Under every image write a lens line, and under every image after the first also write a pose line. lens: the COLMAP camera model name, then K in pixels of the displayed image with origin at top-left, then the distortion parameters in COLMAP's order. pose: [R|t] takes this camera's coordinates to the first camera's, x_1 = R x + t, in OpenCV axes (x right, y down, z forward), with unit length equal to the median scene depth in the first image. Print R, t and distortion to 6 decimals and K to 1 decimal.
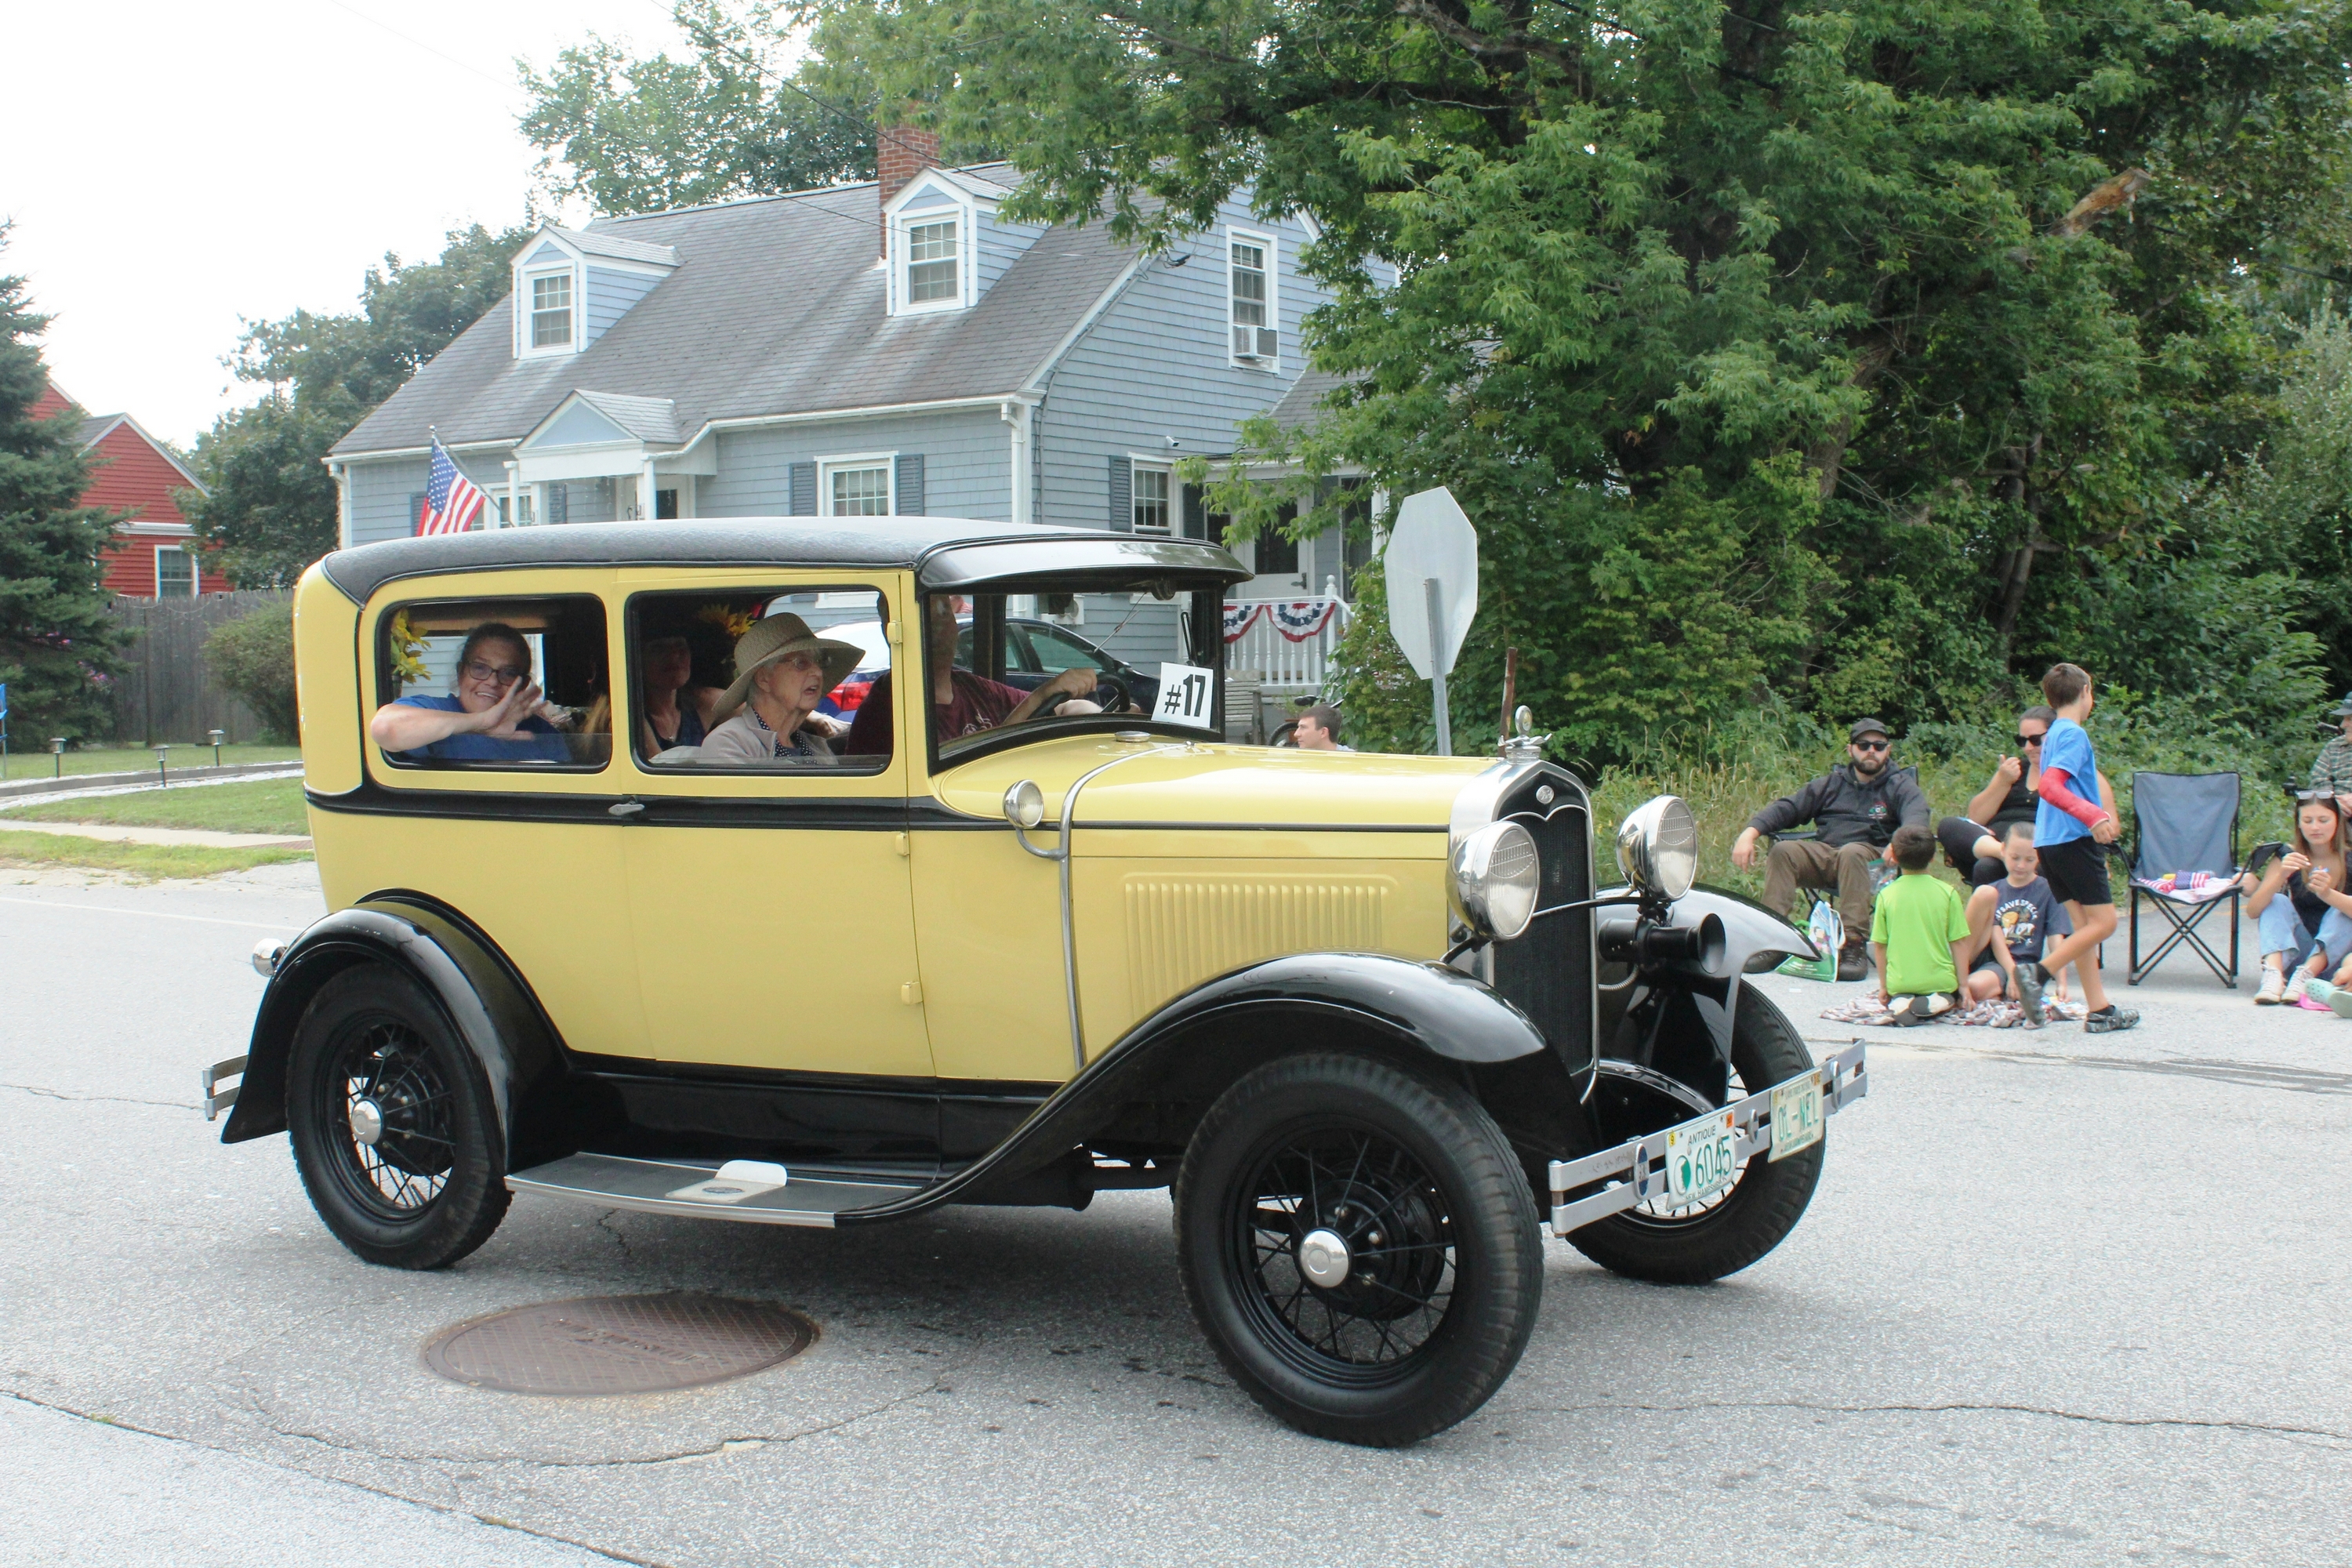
lens RADIAL K [[2801.3, 0, 1192.5], [0, 2801.3, 759.7], [0, 0, 1]] dist [-0.104402, 0.175609]
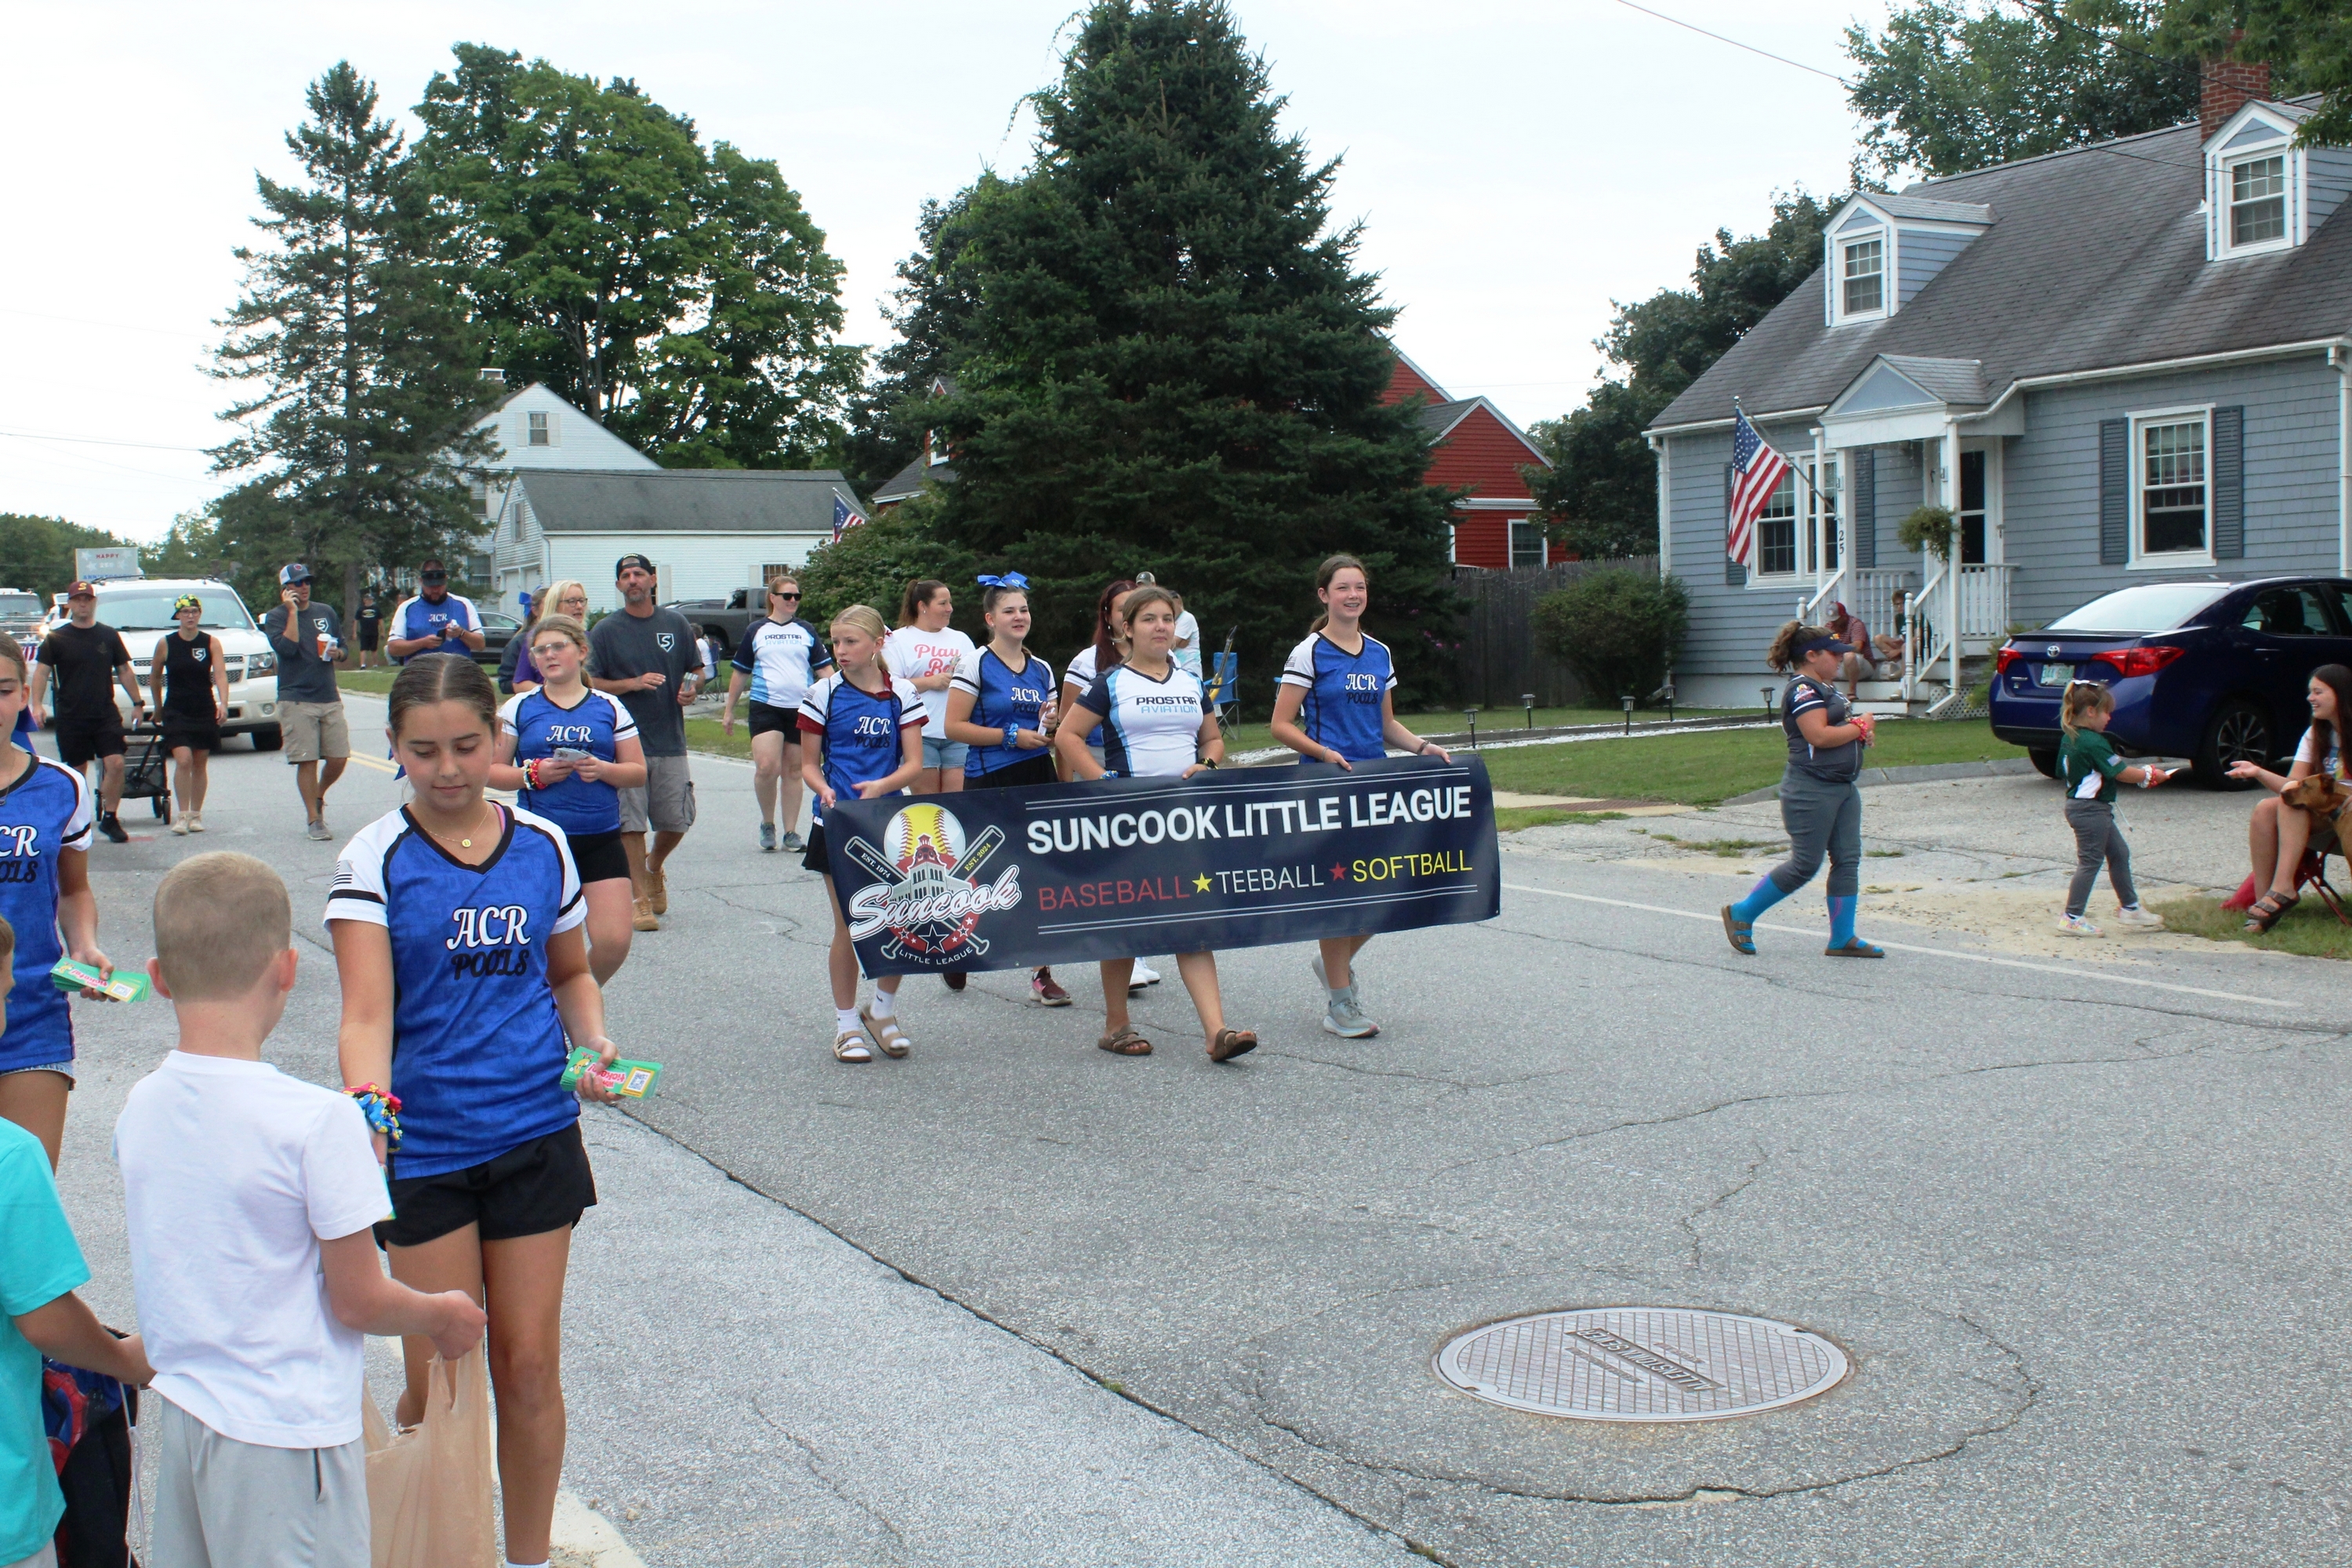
lens RADIAL K [[2728.0, 0, 1192.7], [0, 2728.0, 770.7], [0, 0, 1]] dist [-0.110808, 0.161818]
pose [[0.883179, 0.015322, -0.468785, 0.018950], [-0.006708, 0.999777, 0.020040, -0.001447], [0.468987, -0.014554, 0.883085, 0.027538]]
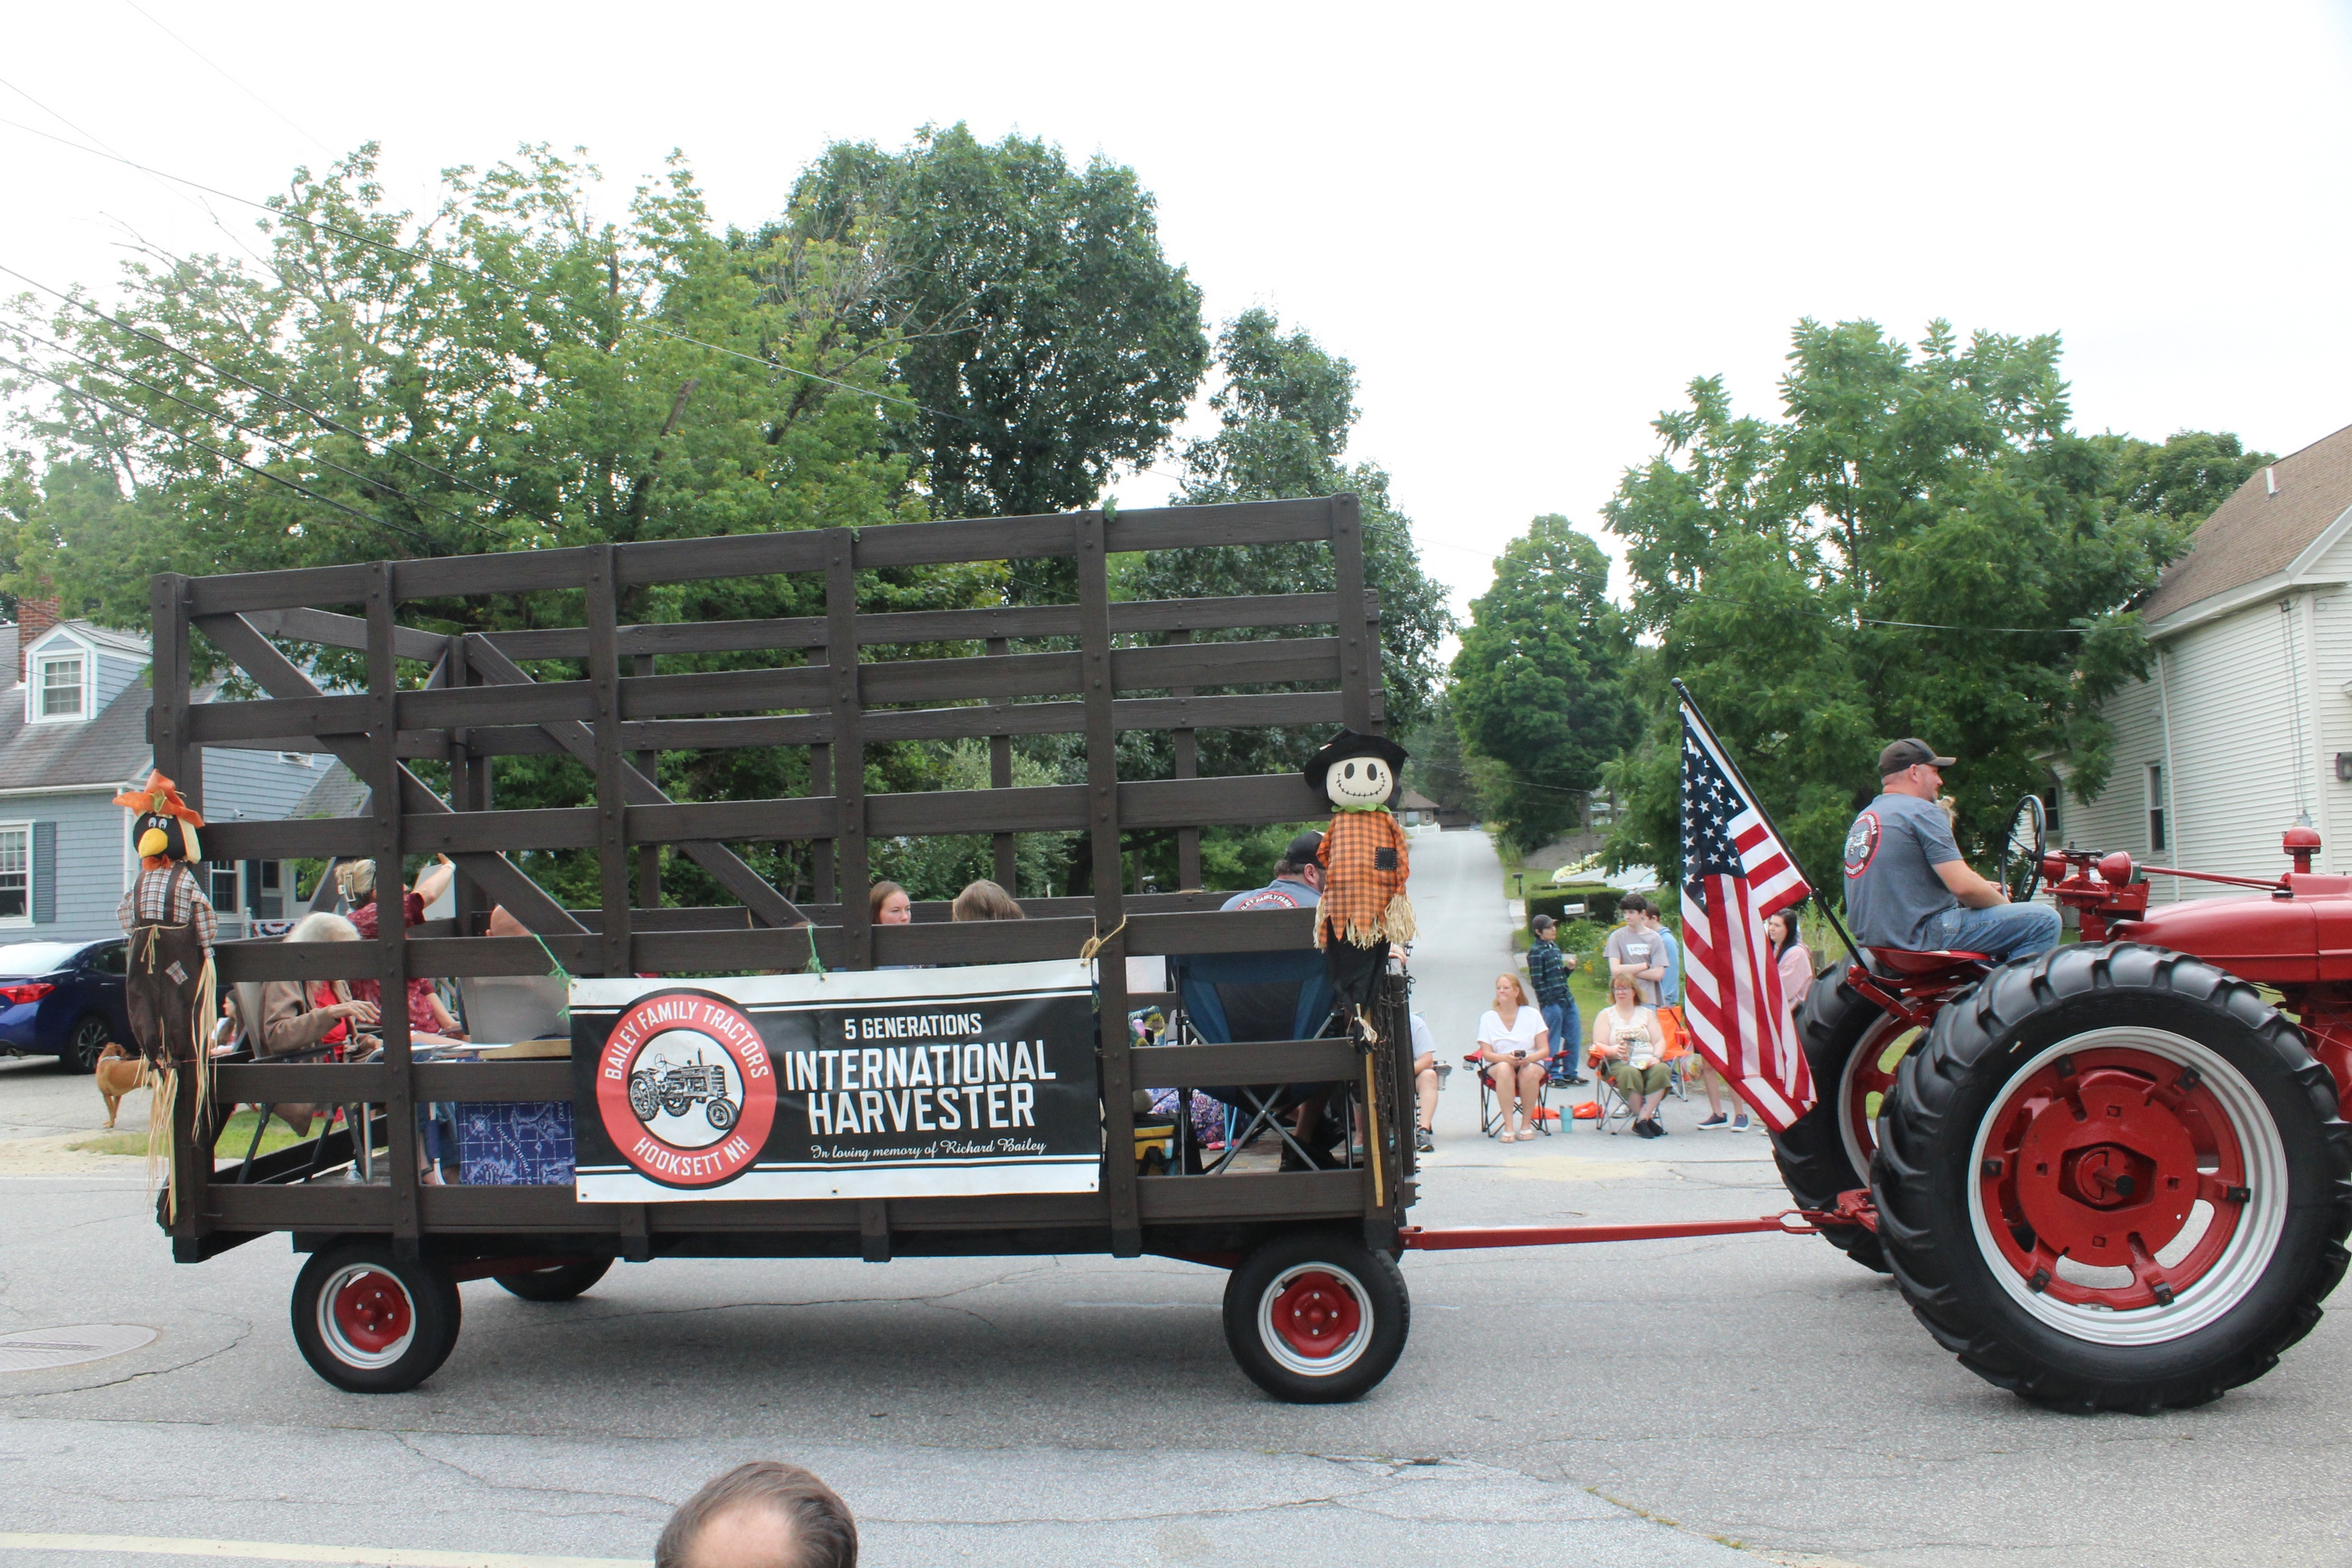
lens RADIAL K [[1948.0, 0, 1187.9], [0, 1948.0, 775.6], [0, 0, 1]] dist [-0.172075, 0.156415]
pose [[0.887226, 0.013285, 0.461143, -0.022736], [0.042877, 0.992884, -0.111096, -0.001260], [-0.459338, 0.118340, 0.880343, -0.117869]]
